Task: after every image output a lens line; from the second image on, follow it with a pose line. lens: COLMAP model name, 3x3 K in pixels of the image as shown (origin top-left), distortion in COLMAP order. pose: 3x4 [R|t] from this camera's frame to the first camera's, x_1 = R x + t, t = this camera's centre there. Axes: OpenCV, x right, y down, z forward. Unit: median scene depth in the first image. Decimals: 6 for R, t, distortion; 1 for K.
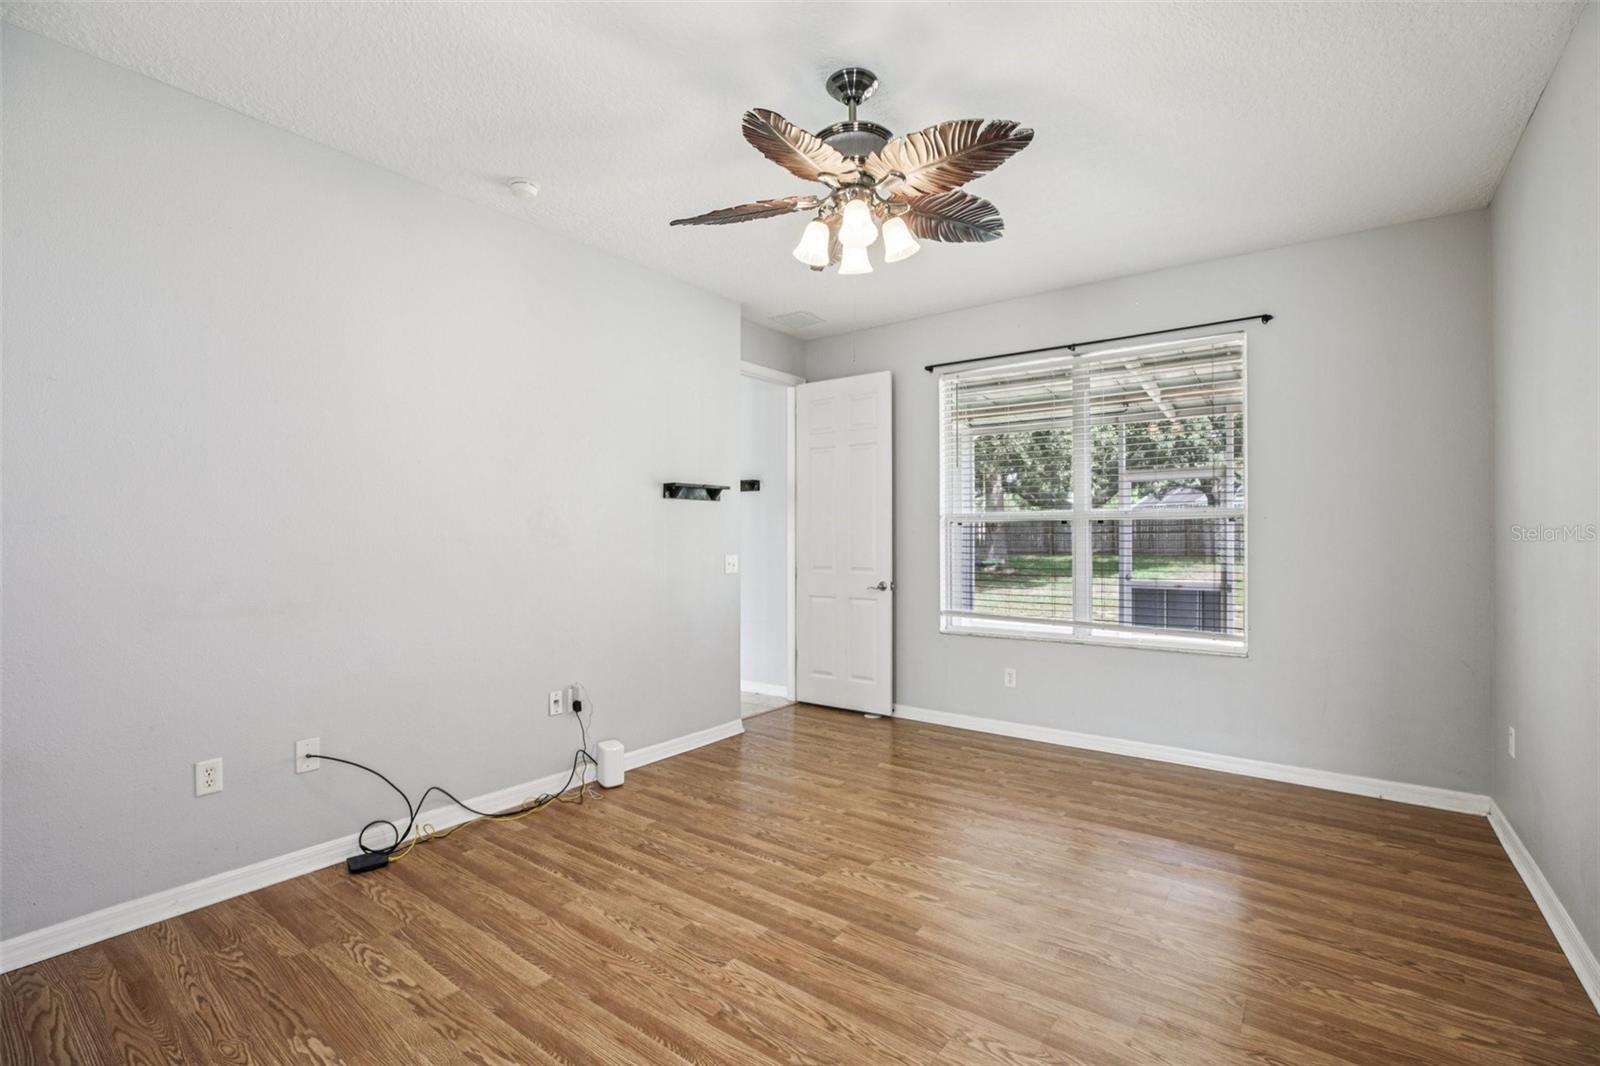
lens RADIAL K [[730.4, 0, 805.1], [0, 730.4, 525.8], [0, 0, 1]] dist [-0.034199, 0.014190]
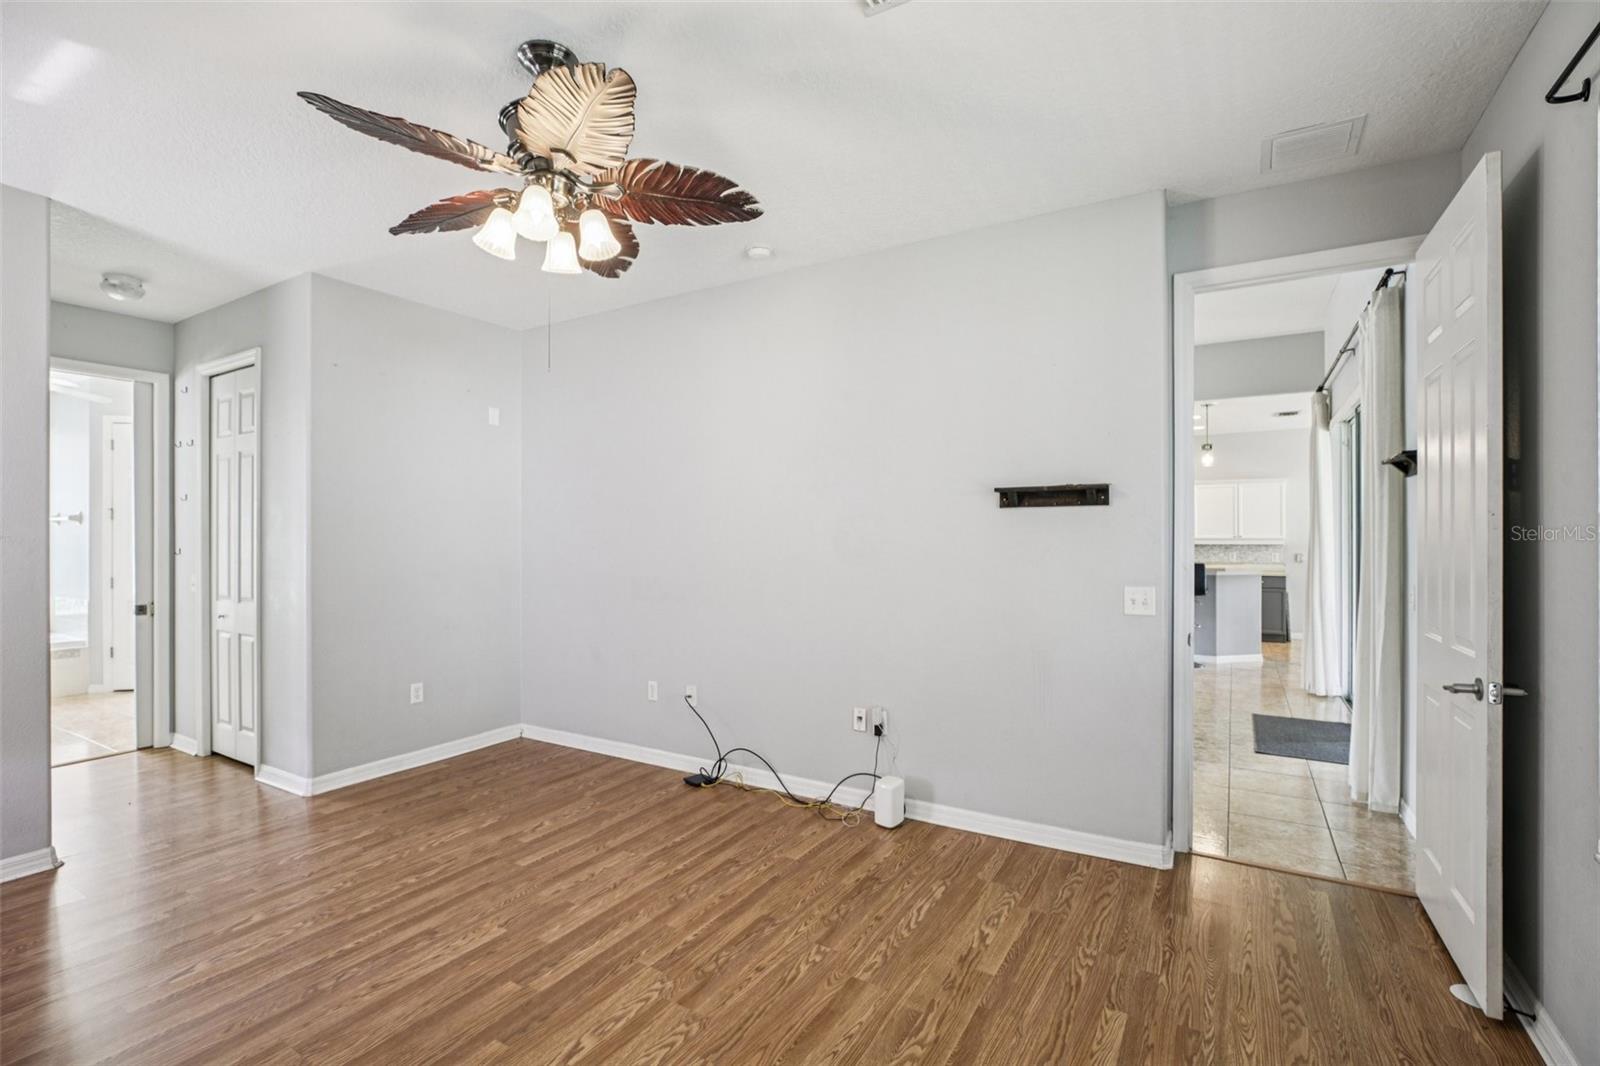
lens RADIAL K [[730.4, 0, 799.5], [0, 730.4, 532.9], [0, 0, 1]] dist [-0.034199, 0.014190]
pose [[0.097245, -0.004959, -0.995248, 0.767449], [0.014961, 0.999882, -0.003520, -0.014861], [0.995148, -0.014548, 0.097308, 0.958435]]
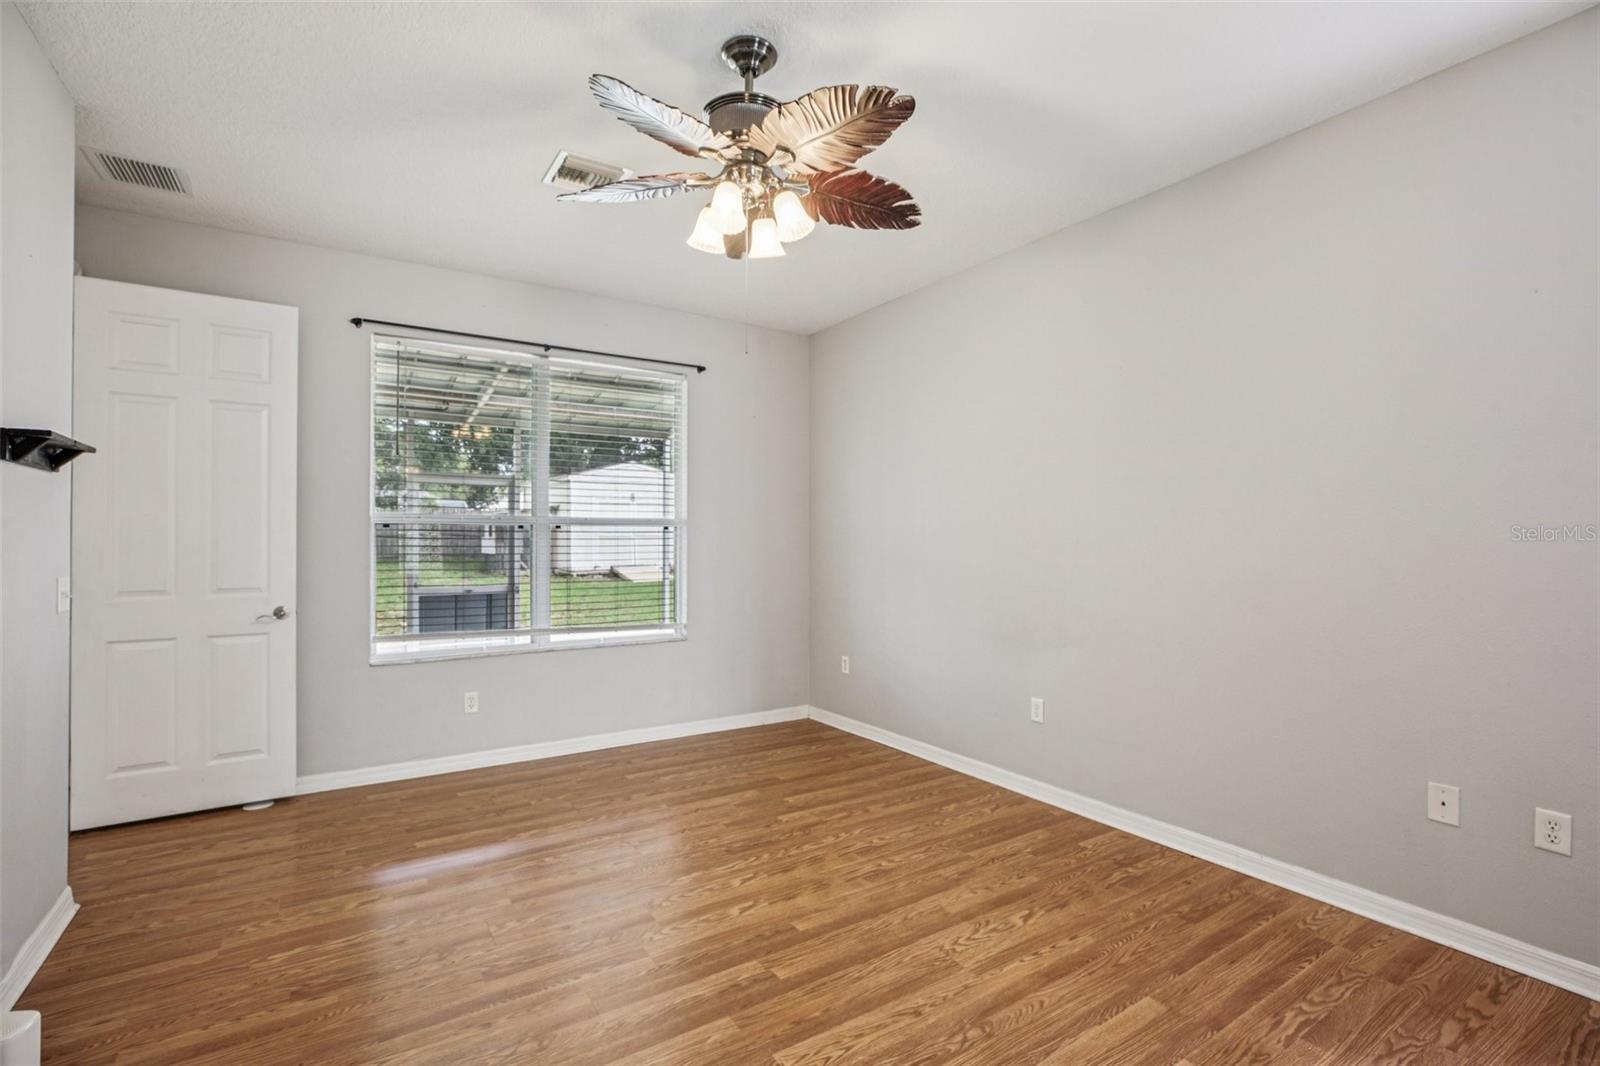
lens RADIAL K [[730.4, 0, 805.0], [0, 730.4, 525.2], [0, 0, 1]] dist [-0.034199, 0.014190]
pose [[0.336264, 0.020380, 0.941547, -0.614413], [-0.013909, 0.999764, -0.016672, 0.005671], [-0.941665, -0.007490, 0.336468, 0.488655]]
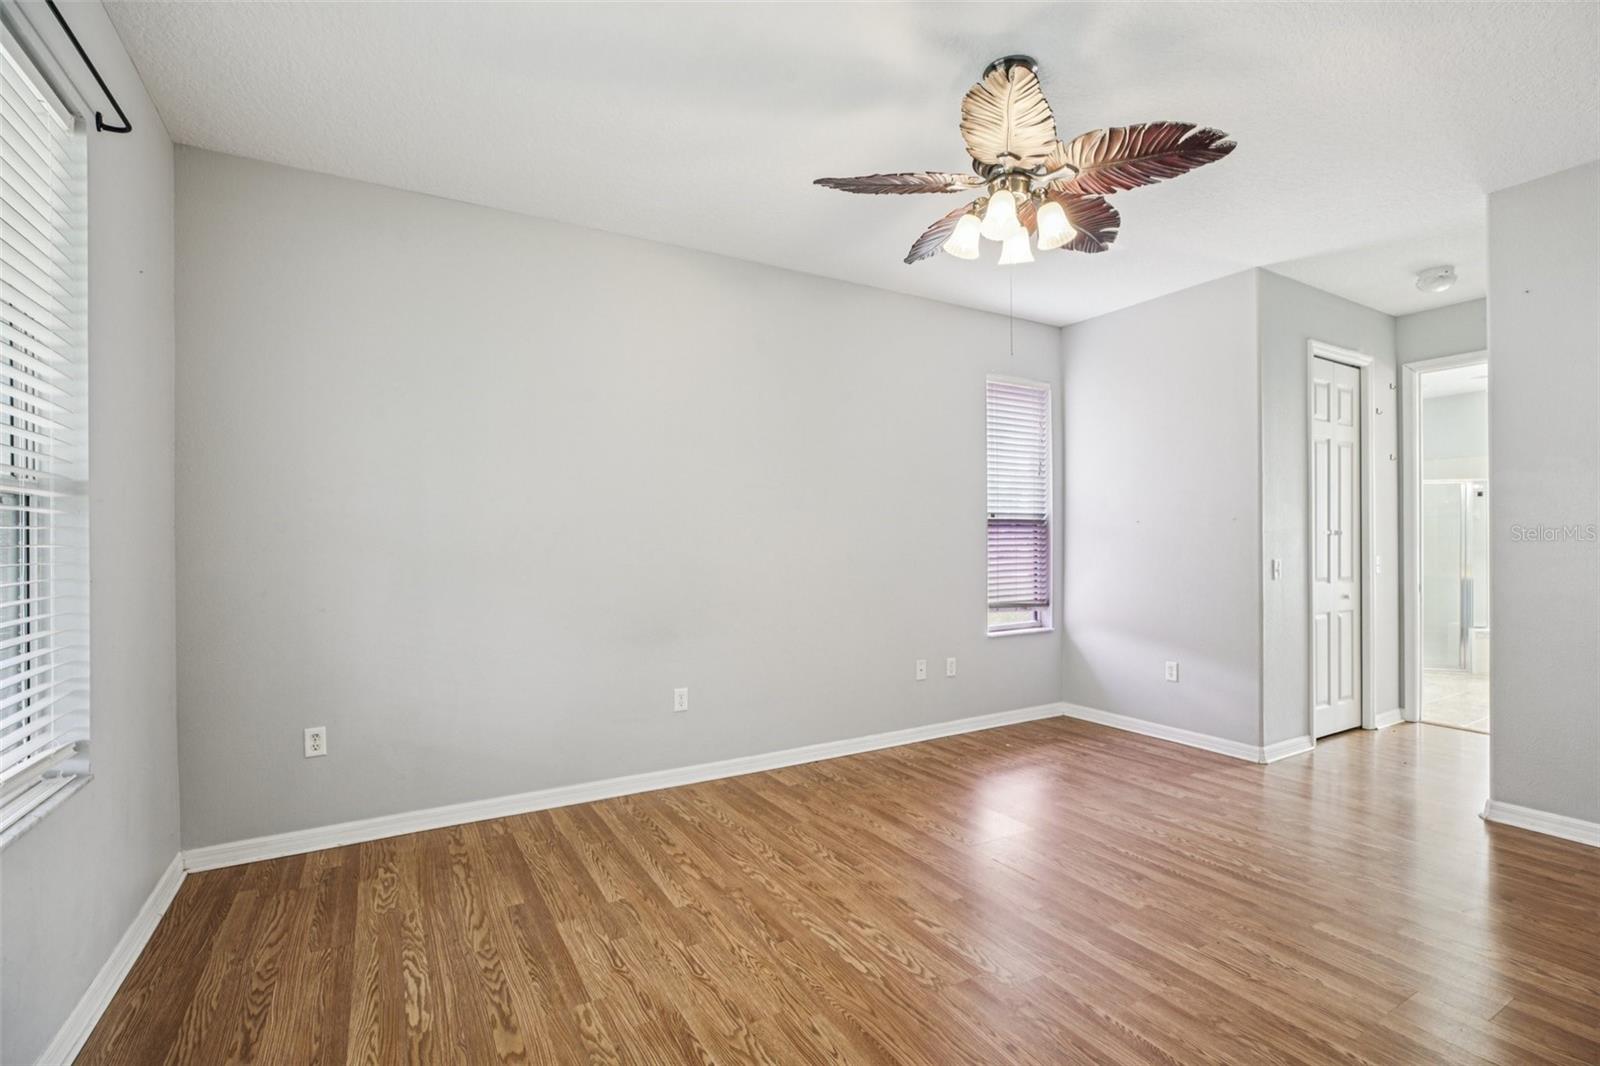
lens RADIAL K [[730.4, 0, 809.6], [0, 730.4, 543.4], [0, 0, 1]] dist [-0.034199, 0.014190]
pose [[-0.924016, 0.004289, 0.382330, -0.040376], [0.000337, 0.999946, -0.010403, 0.031689], [-0.382354, -0.009484, -0.923967, 1.573053]]
